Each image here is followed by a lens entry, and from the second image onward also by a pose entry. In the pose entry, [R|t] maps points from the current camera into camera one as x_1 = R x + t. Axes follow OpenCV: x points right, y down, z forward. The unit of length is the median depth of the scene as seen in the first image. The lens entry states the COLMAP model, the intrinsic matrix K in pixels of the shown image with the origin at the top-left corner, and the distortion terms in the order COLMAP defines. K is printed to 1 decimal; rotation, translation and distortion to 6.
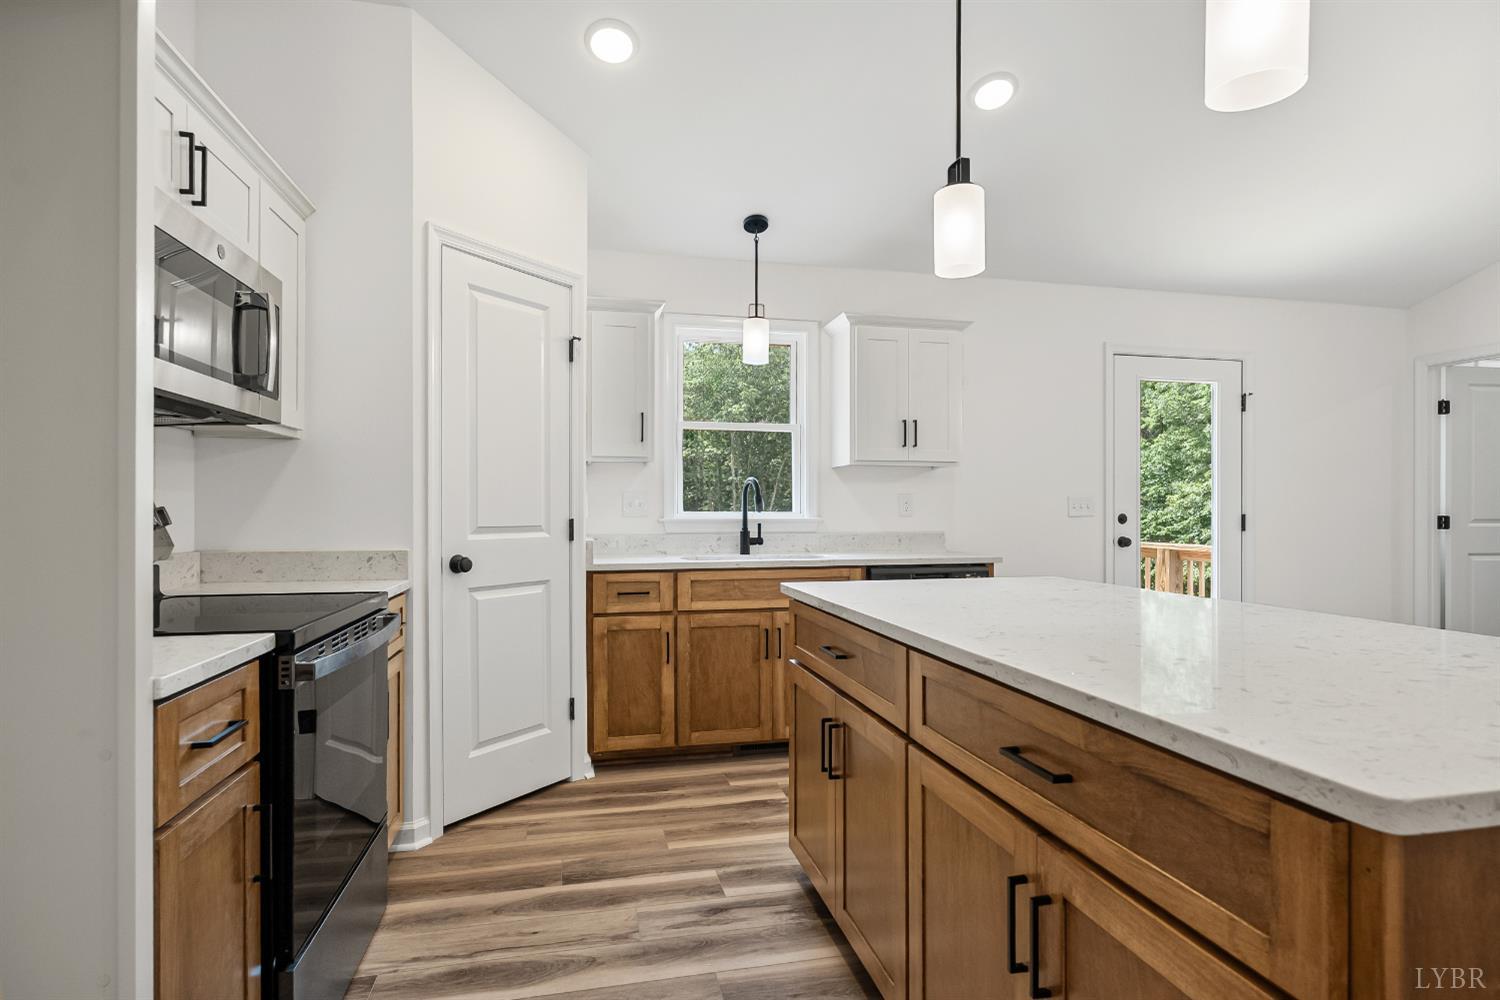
lens RADIAL K [[778.6, 0, 750.1], [0, 778.6, 509.3], [0, 0, 1]] dist [-0.005861, 0.003230]
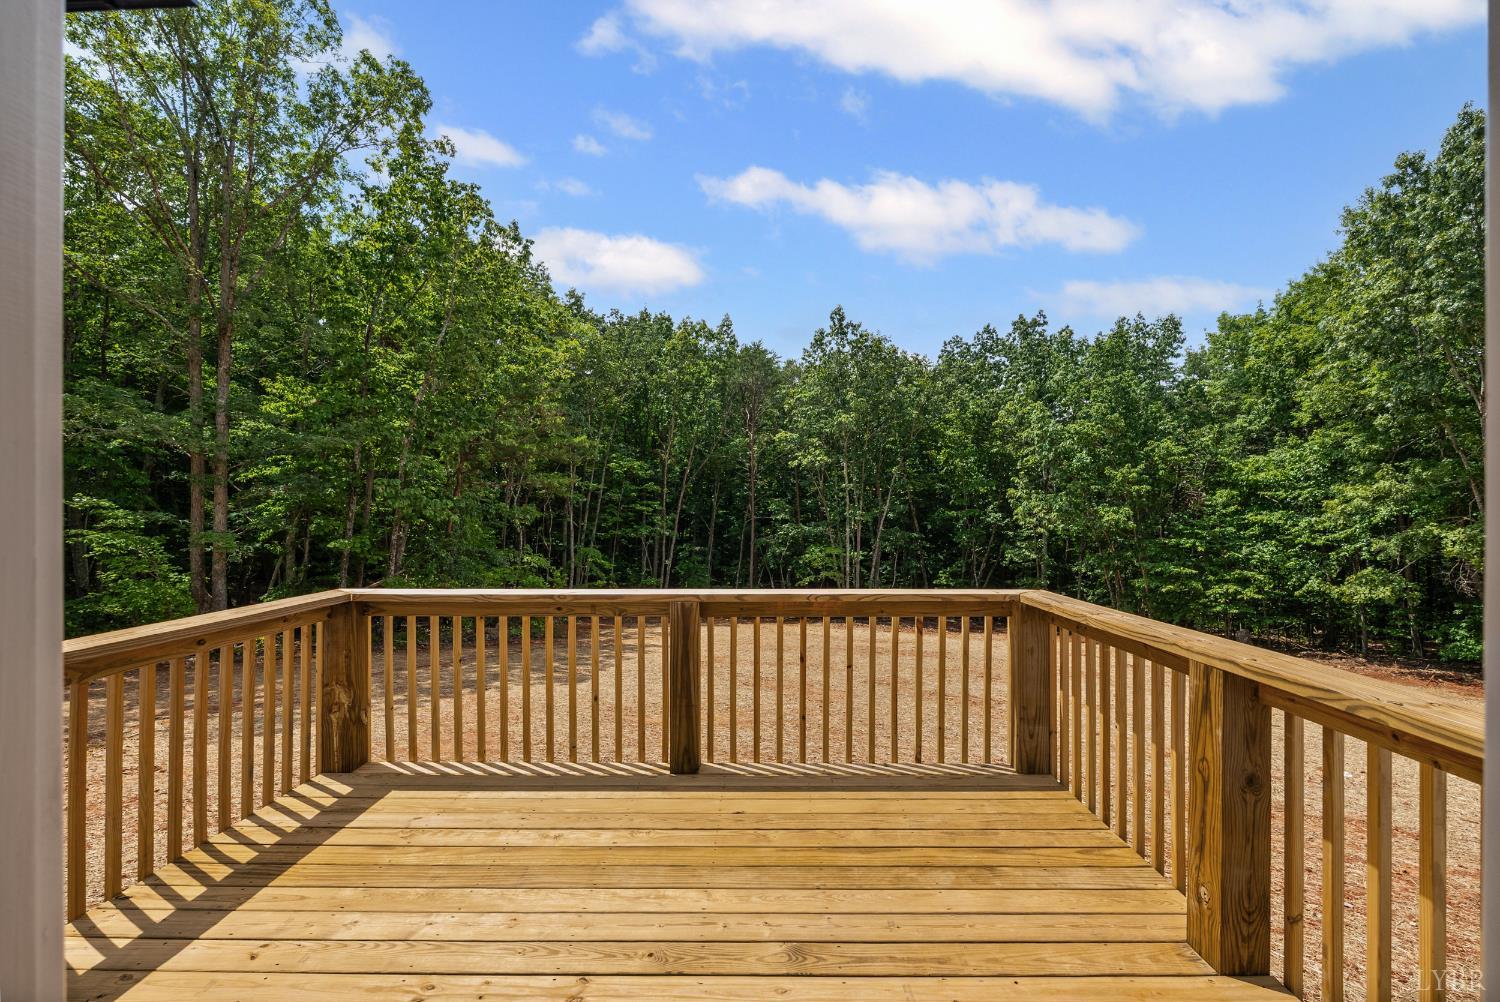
lens RADIAL K [[674.0, 0, 749.8], [0, 674.0, 513.8], [0, 0, 1]] dist [-0.002121, 0.000396]
pose [[0.975509, 0.000185, -0.219958, 0.762738], [0.000032, 1.000000, 0.000983, -0.032561], [0.219958, -0.000965, 0.975509, 1.264946]]
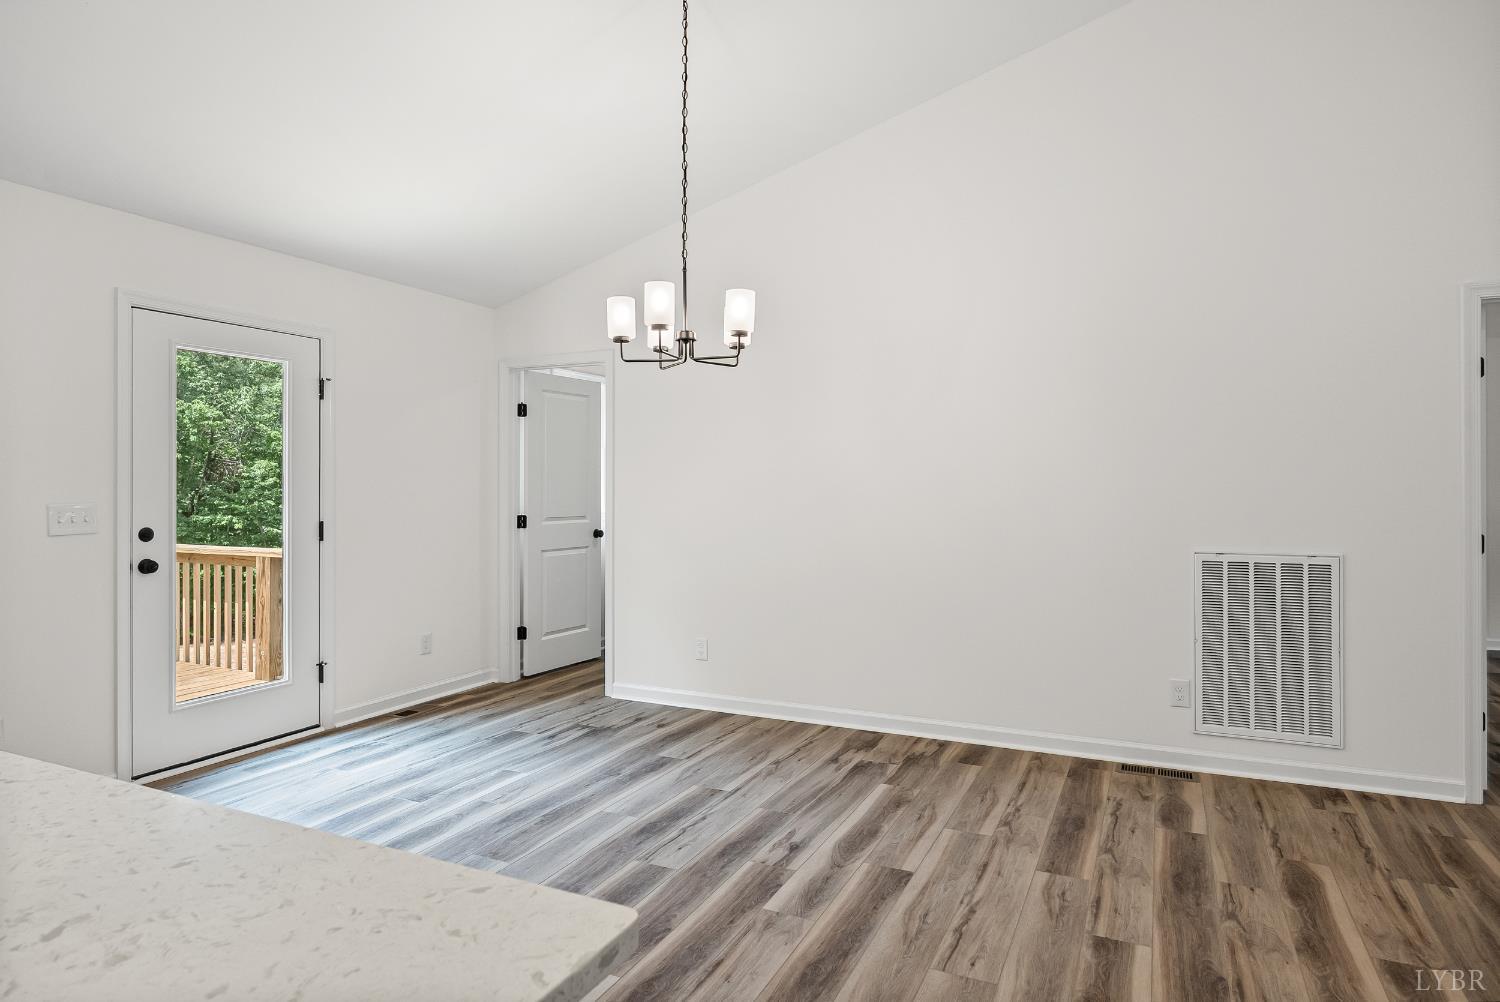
lens RADIAL K [[868.6, 0, 750.9], [0, 868.6, 486.5], [0, 0, 1]] dist [0.010041, 0.000294]
pose [[0.618599, -0.000623, 0.785707, 0.249889], [-0.000697, 0.999999, 0.001341, -0.045782], [-0.785707, -0.001377, 0.618598, 0.066199]]
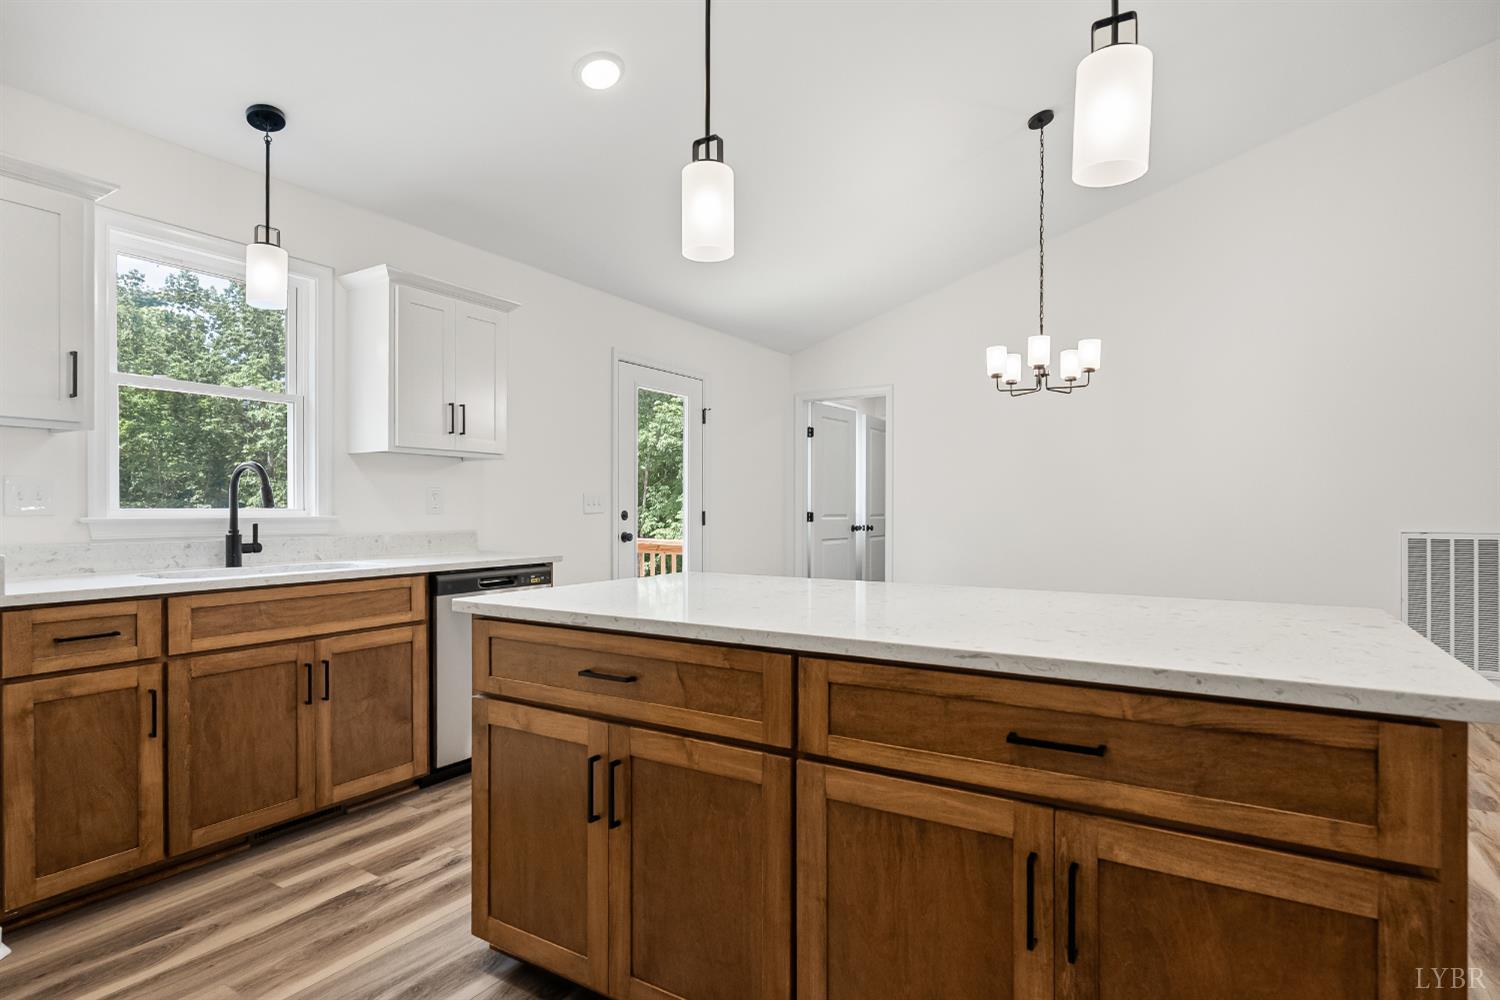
lens RADIAL K [[778.6, 0, 750.9], [0, 778.6, 508.3], [0, 0, 1]] dist [-0.005861, 0.003230]
pose [[0.702638, 0.001676, 0.711546, -0.212107], [-0.003081, 0.999995, 0.000687, 0.001687], [-0.711541, -0.002675, 0.702639, 0.170053]]
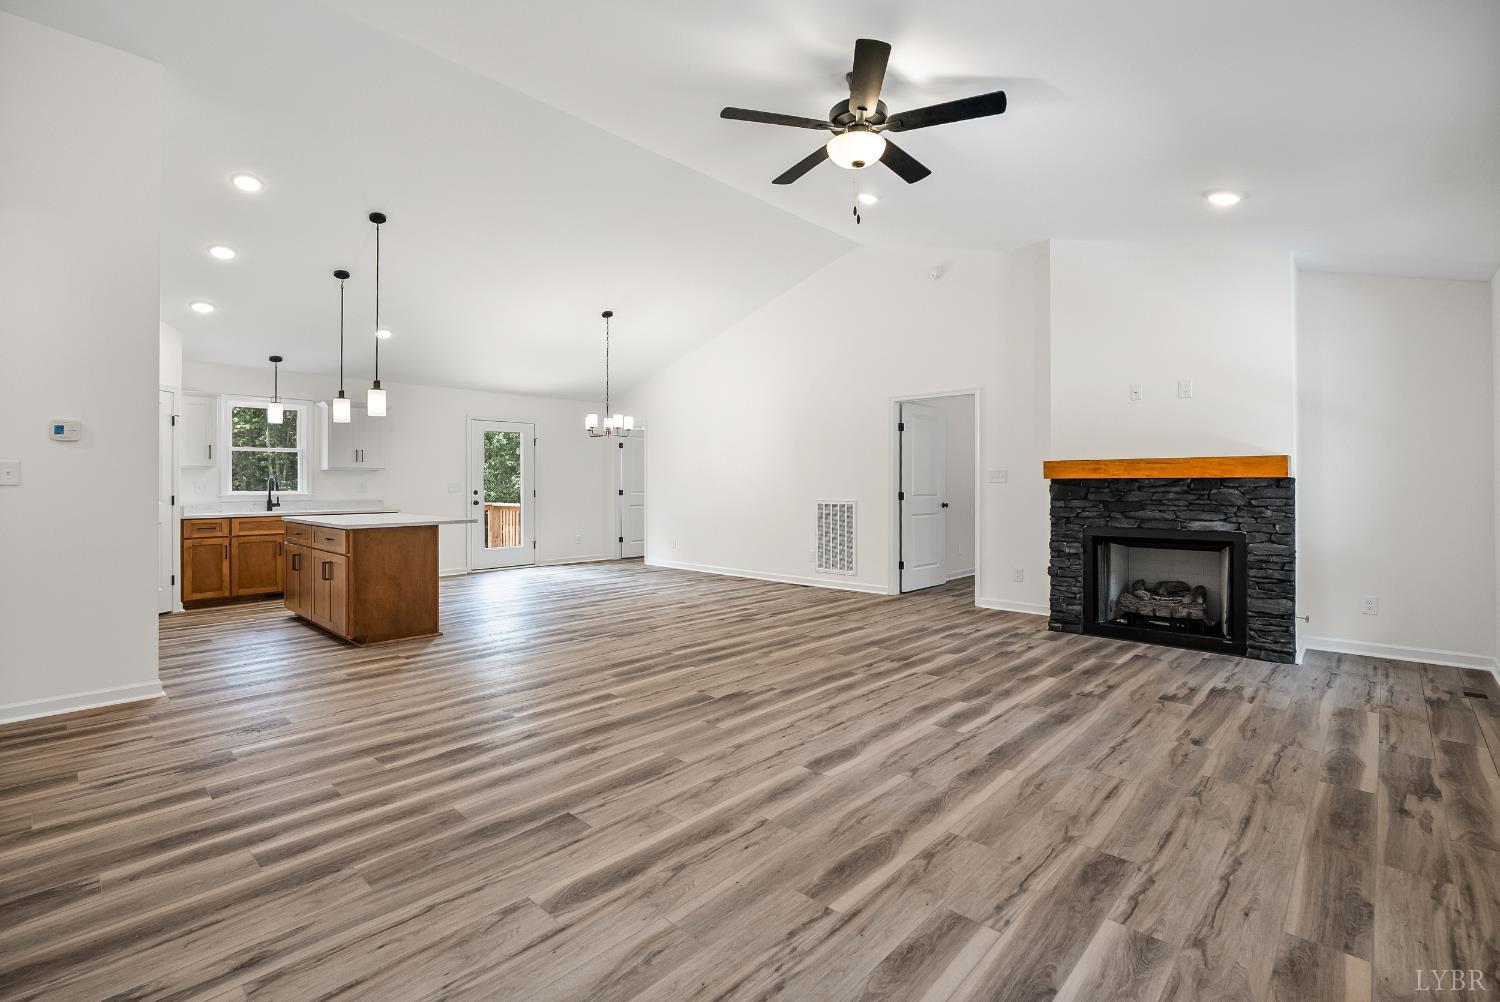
lens RADIAL K [[674.0, 0, 753.0], [0, 674.0, 478.0], [0, 0, 1]] dist [-0.002121, 0.000396]
pose [[0.825368, 0.002289, 0.564591, 0.051131], [0.001405, 0.999980, -0.006109, -0.022440], [-0.564594, 0.005835, 0.825348, -1.432001]]
